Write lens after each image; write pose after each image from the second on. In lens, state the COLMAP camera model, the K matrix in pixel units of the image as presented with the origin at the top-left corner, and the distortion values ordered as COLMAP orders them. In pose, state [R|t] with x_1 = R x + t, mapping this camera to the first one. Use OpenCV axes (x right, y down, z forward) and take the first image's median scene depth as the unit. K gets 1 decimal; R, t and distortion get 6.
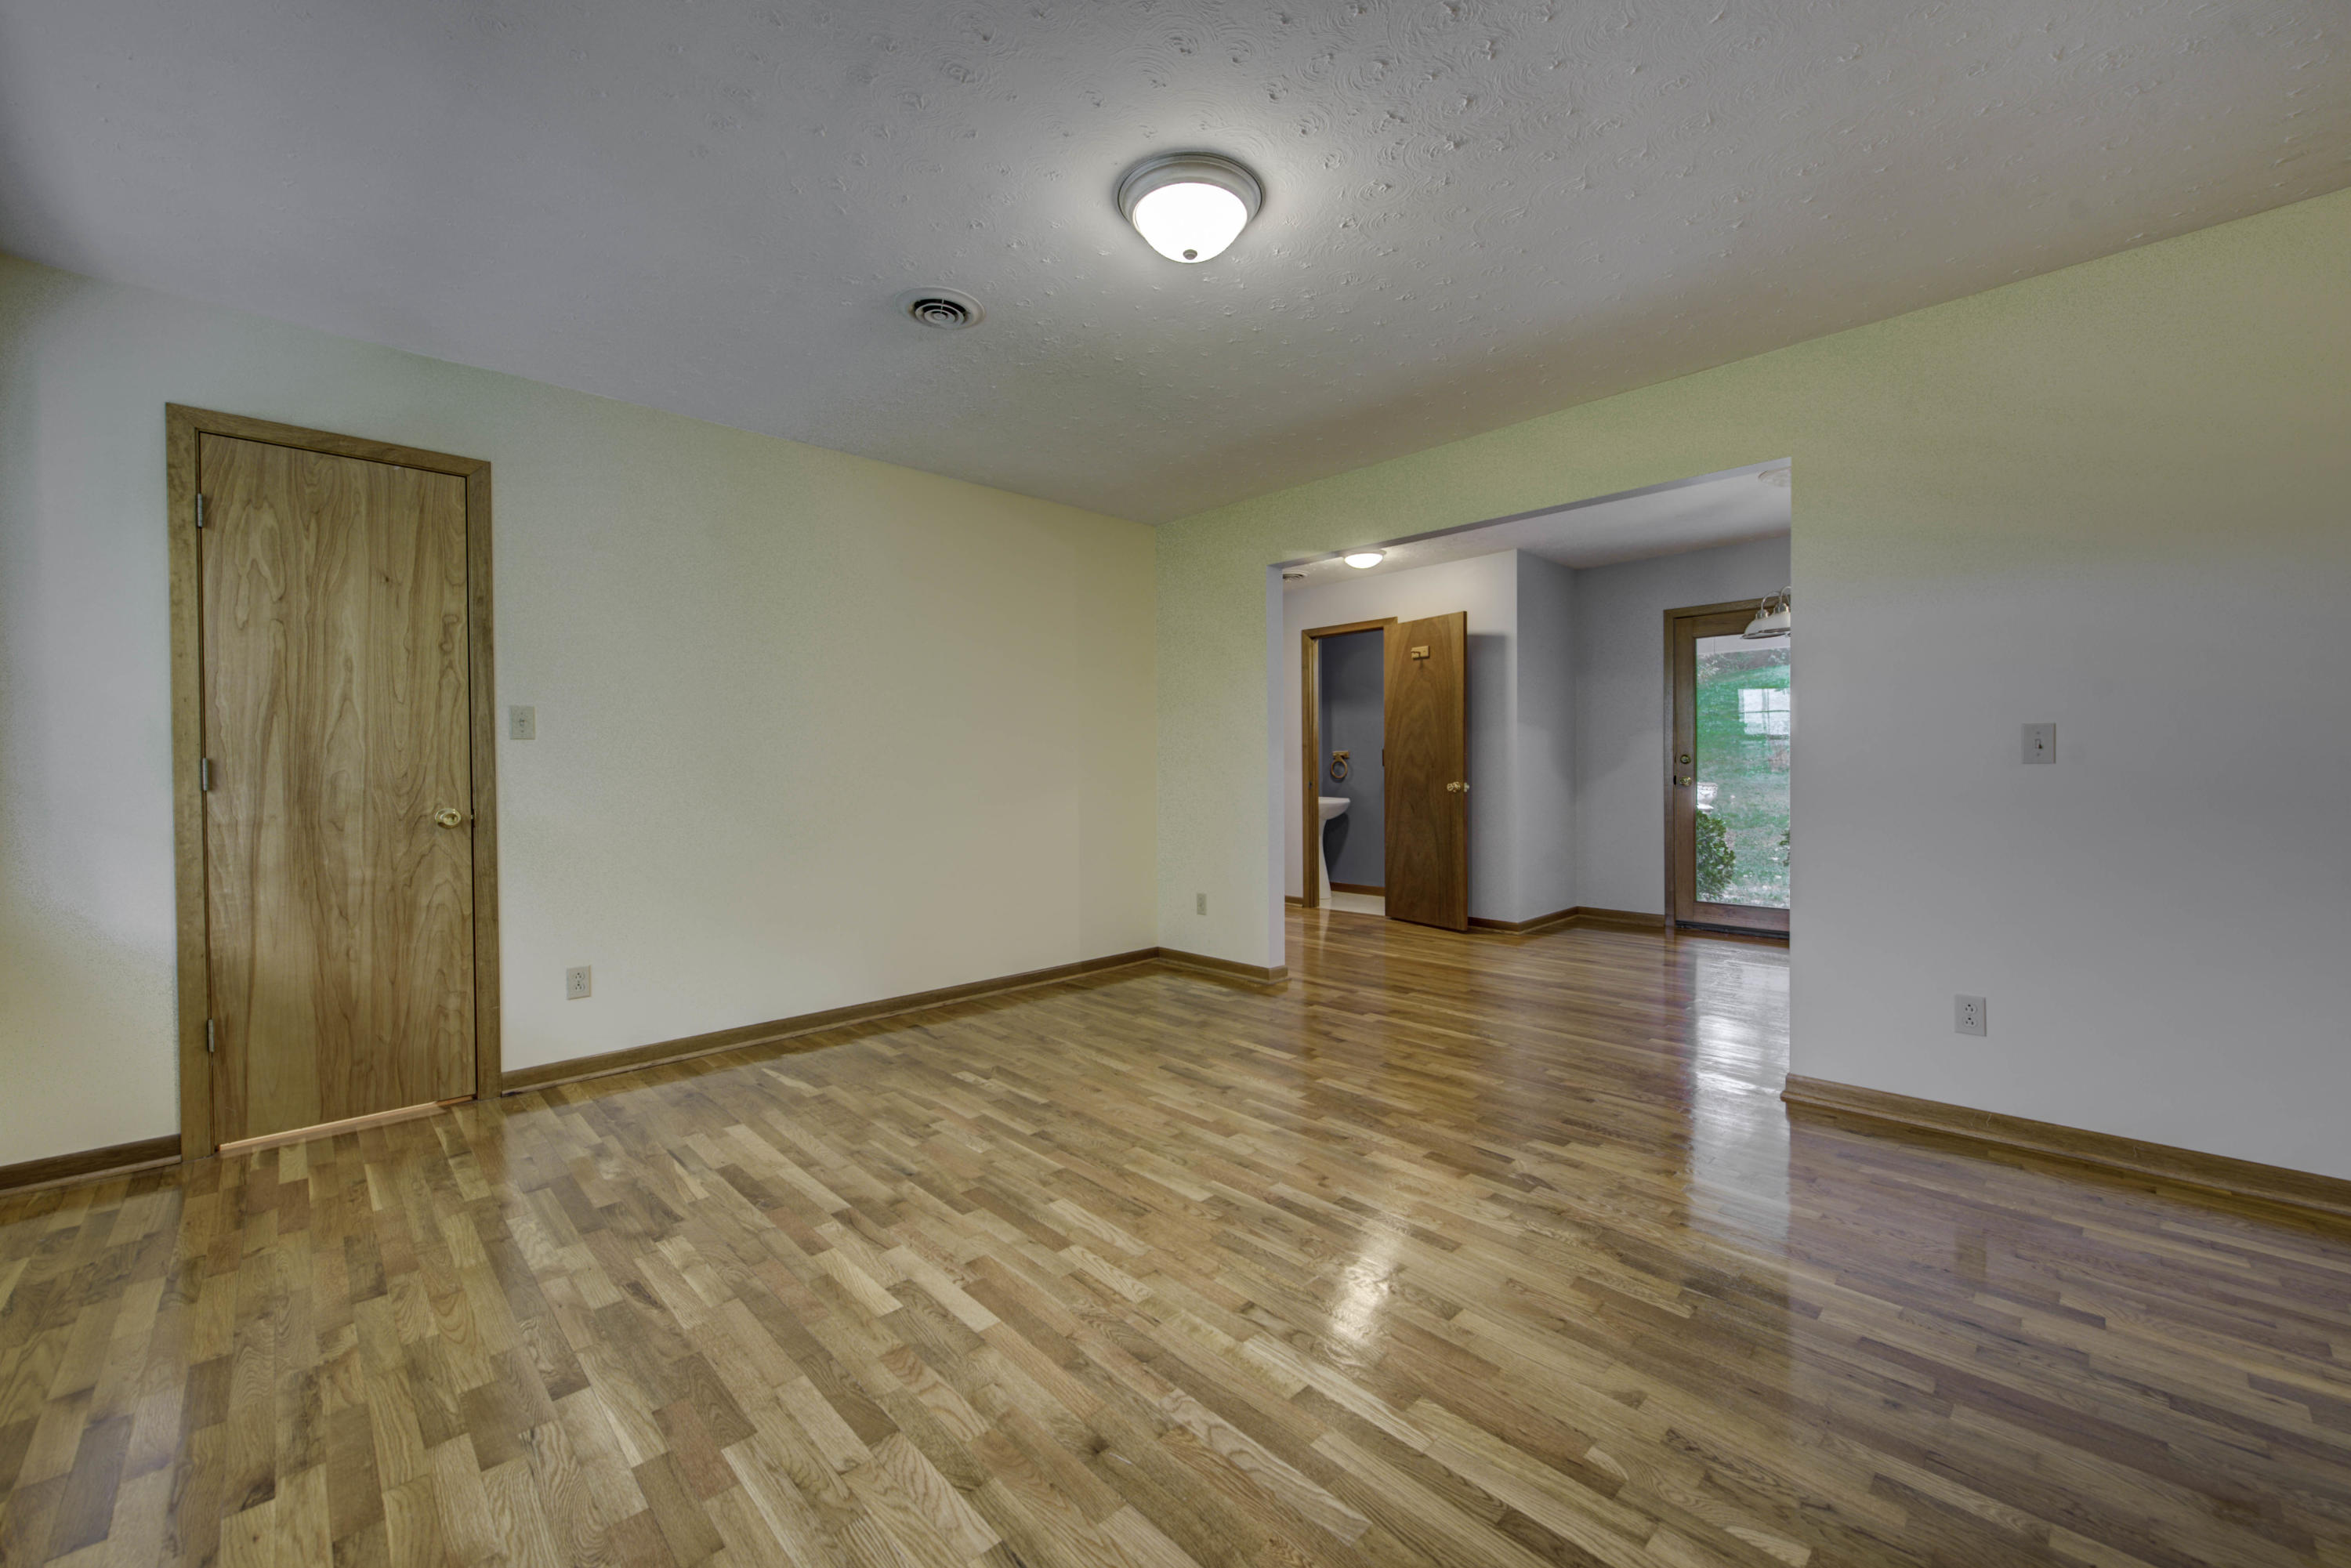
lens RADIAL K [[922.2, 0, 1171.6], [0, 922.2, 791.2], [0, 0, 1]] dist [0.001896, -0.000229]
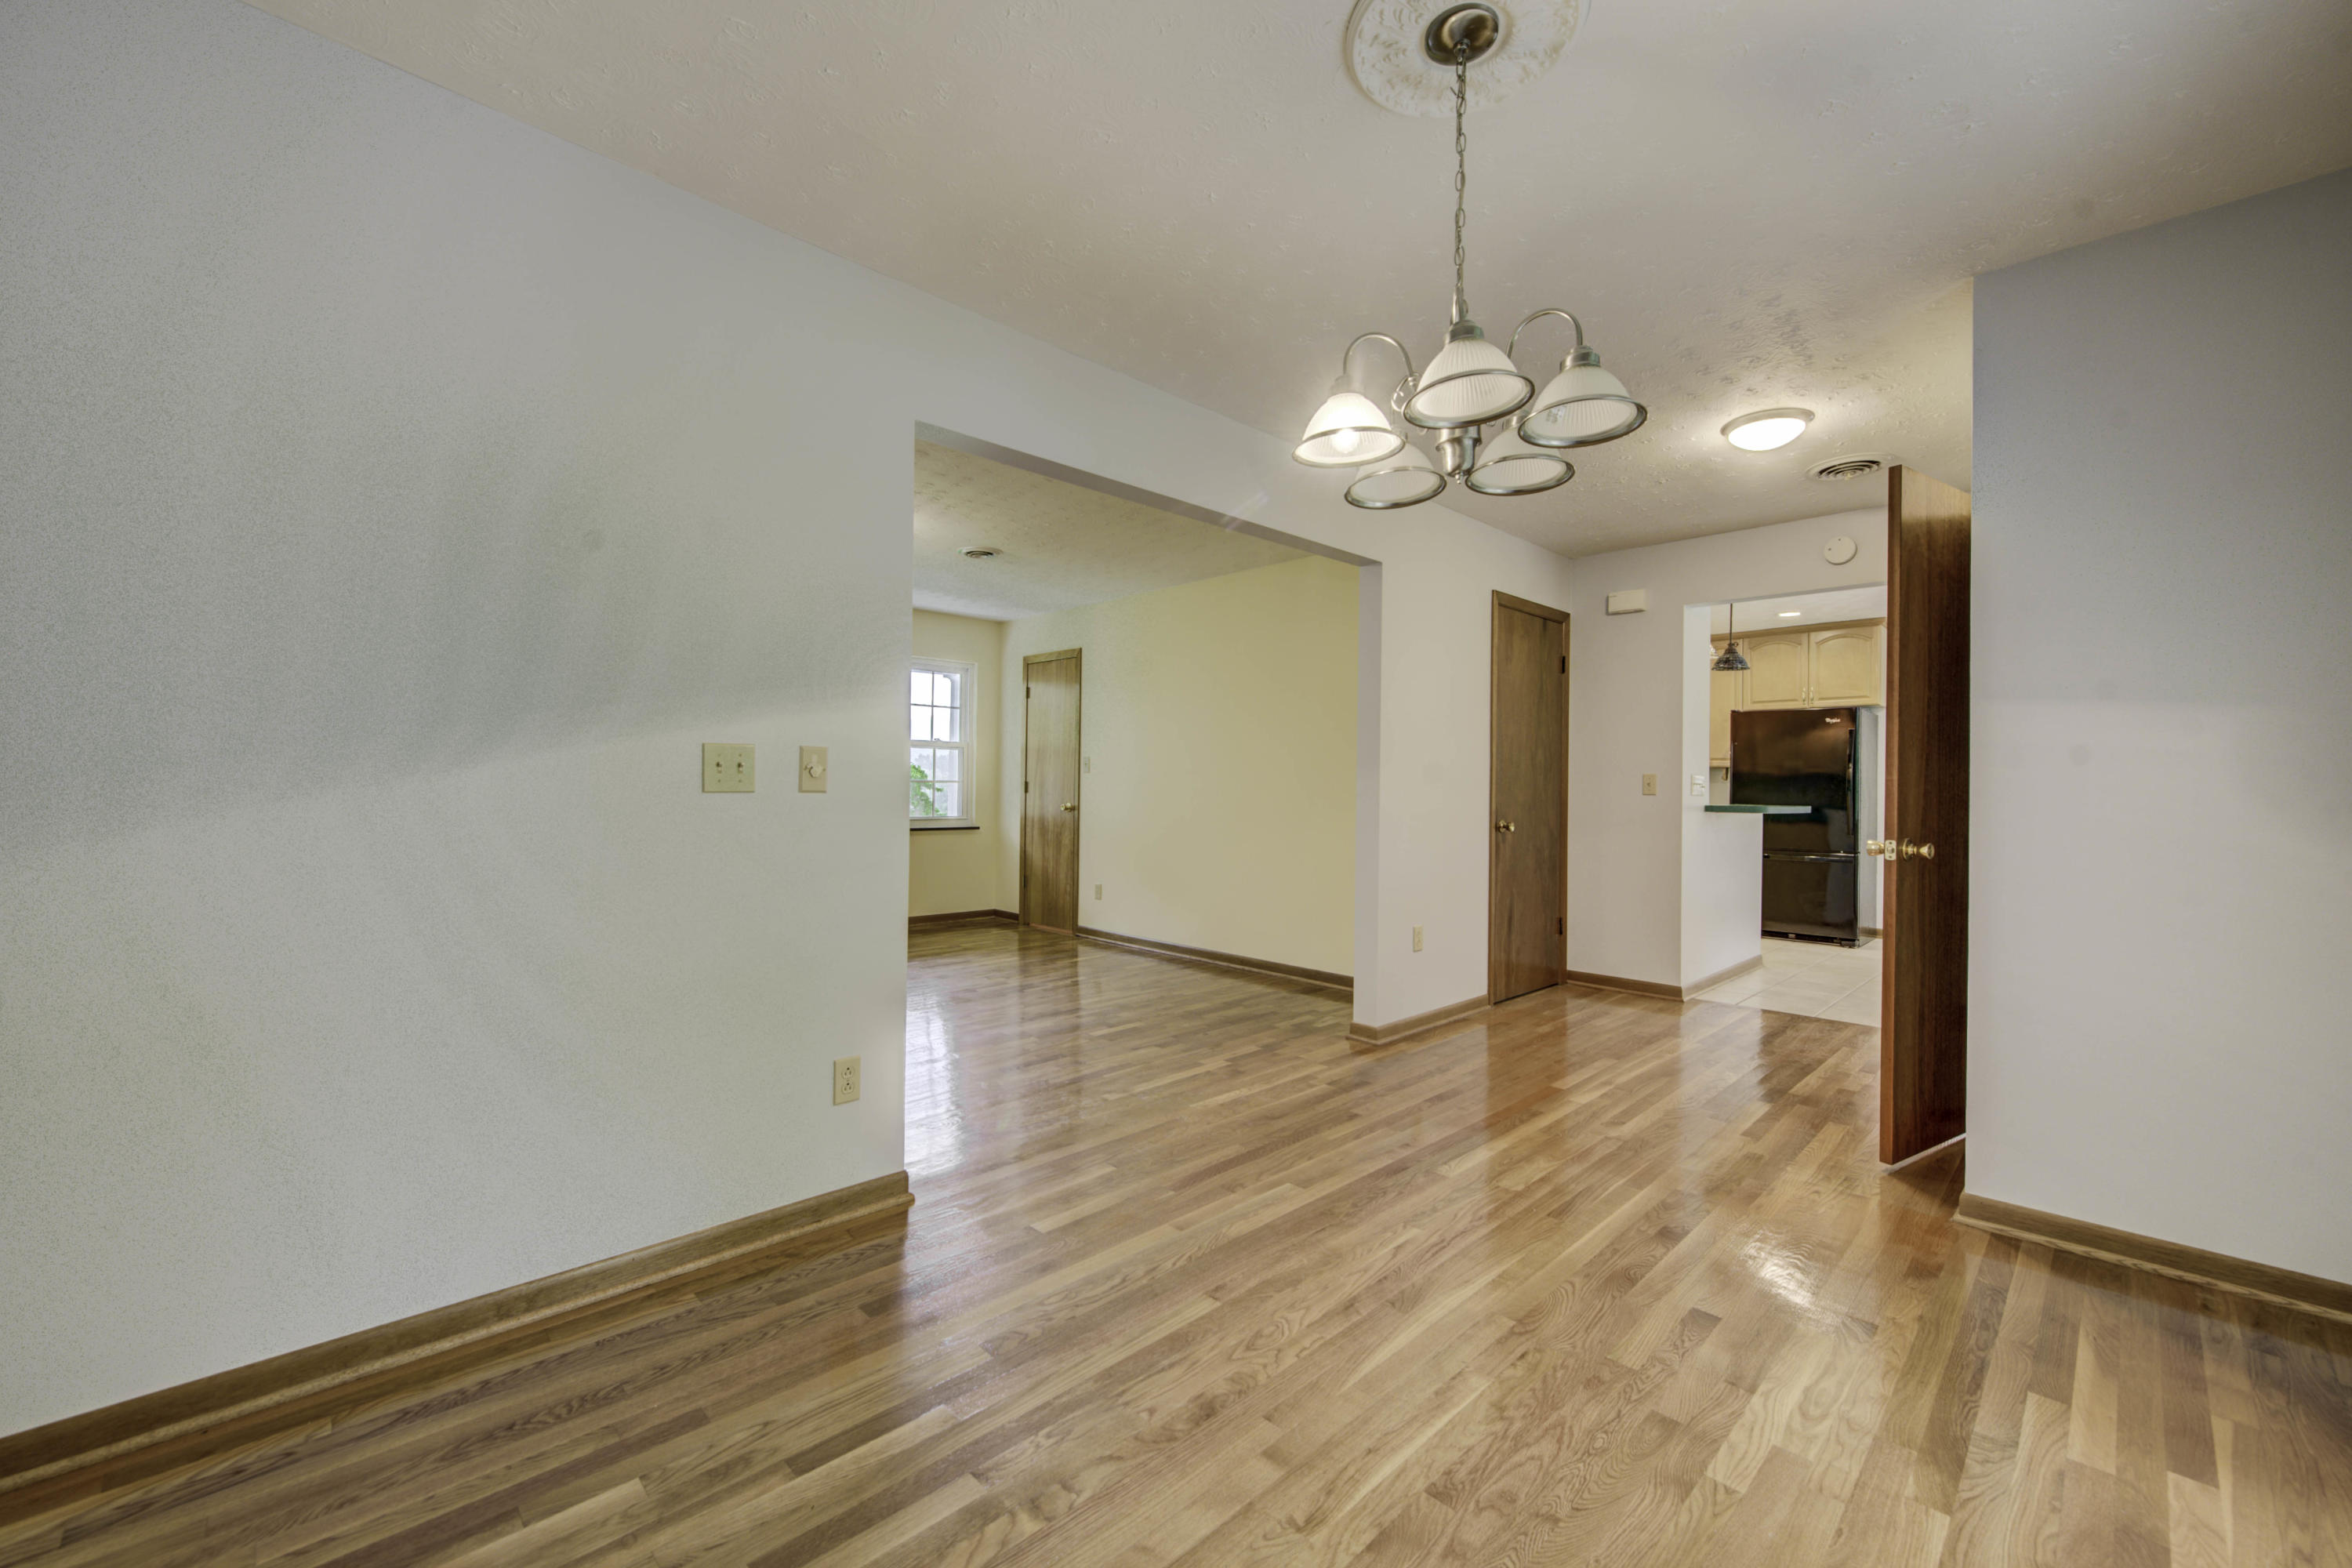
lens RADIAL K [[922.6, 0, 1174.2], [0, 922.6, 775.4], [0, 0, 1]] dist [0.001896, -0.000229]
pose [[-0.007559, -0.000868, -0.999971, 1.839284], [-0.015432, 0.999881, -0.000751, -0.063093], [0.999852, 0.015426, -0.007572, 1.551235]]
